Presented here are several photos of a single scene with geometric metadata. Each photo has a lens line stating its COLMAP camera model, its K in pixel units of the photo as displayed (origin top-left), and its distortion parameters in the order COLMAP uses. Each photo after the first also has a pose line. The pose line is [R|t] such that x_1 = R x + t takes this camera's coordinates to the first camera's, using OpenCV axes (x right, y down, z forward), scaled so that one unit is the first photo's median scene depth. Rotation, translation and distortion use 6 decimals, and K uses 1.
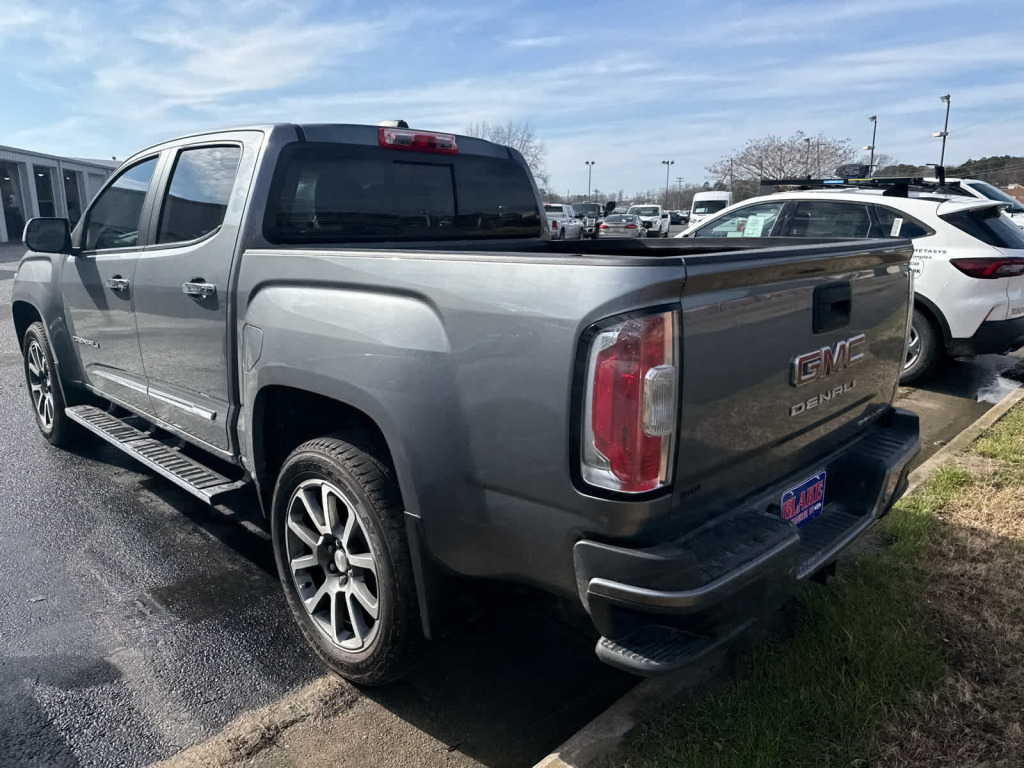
lens RADIAL K [[720.2, 0, 508.6], [0, 720.2, 389.1], [0, 0, 1]] dist [0.020549, -0.023666]
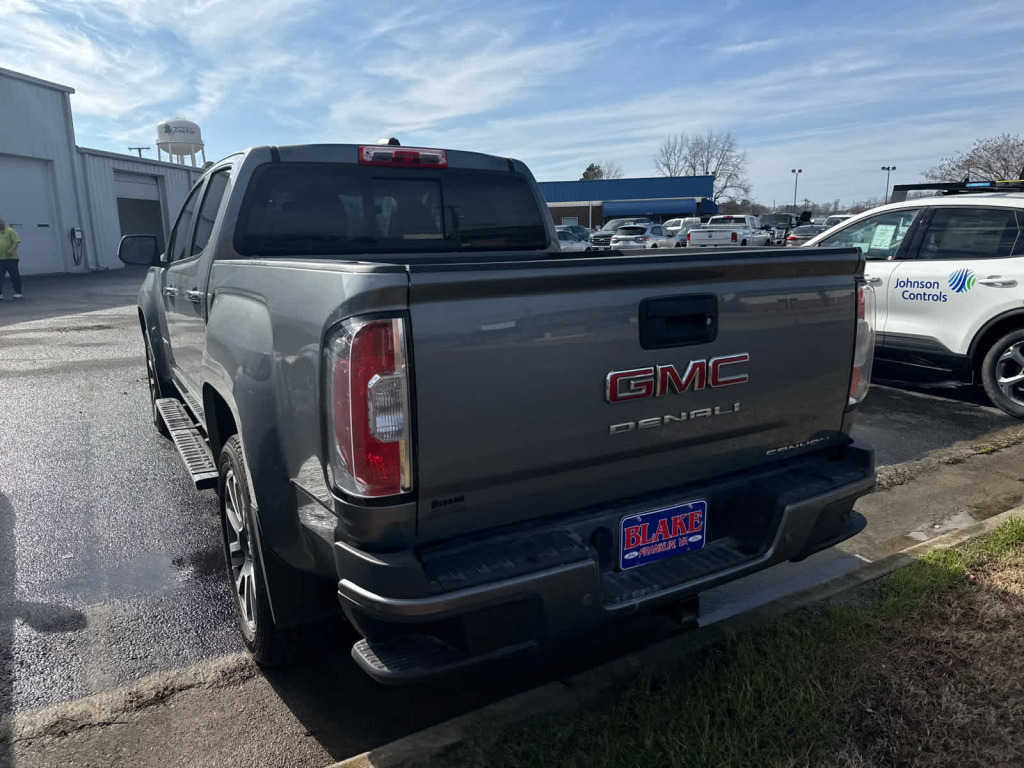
lens RADIAL K [[720.2, 0, 503.1], [0, 720.2, 397.9], [0, 0, 1]] dist [0.020549, -0.023666]
pose [[0.963953, 0.048100, -0.261690, 0.387153], [-0.050164, 0.998740, -0.001209, -0.002736], [0.261302, 0.014293, 0.965151, 0.045451]]
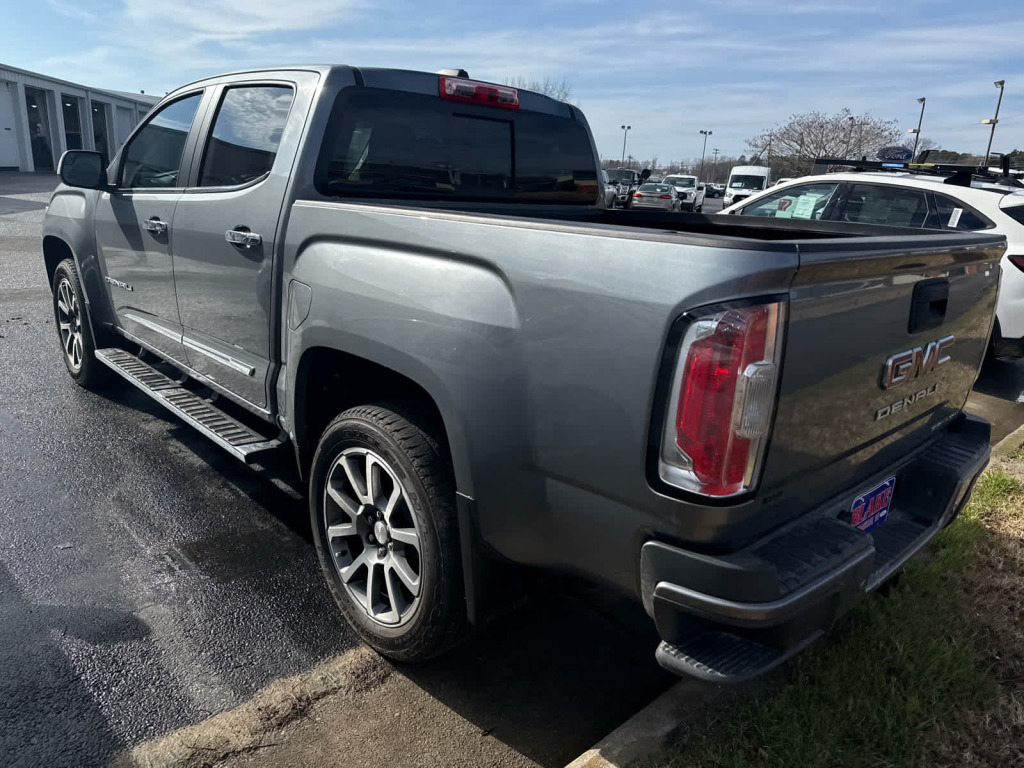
lens RADIAL K [[720.2, 0, 514.7], [0, 720.2, 398.3], [0, 0, 1]] dist [0.020549, -0.023666]
pose [[0.997538, 0.069222, -0.011261, -0.051527], [-0.068388, 0.995696, 0.062557, -0.013732], [0.015543, -0.061633, 0.997978, 0.047870]]
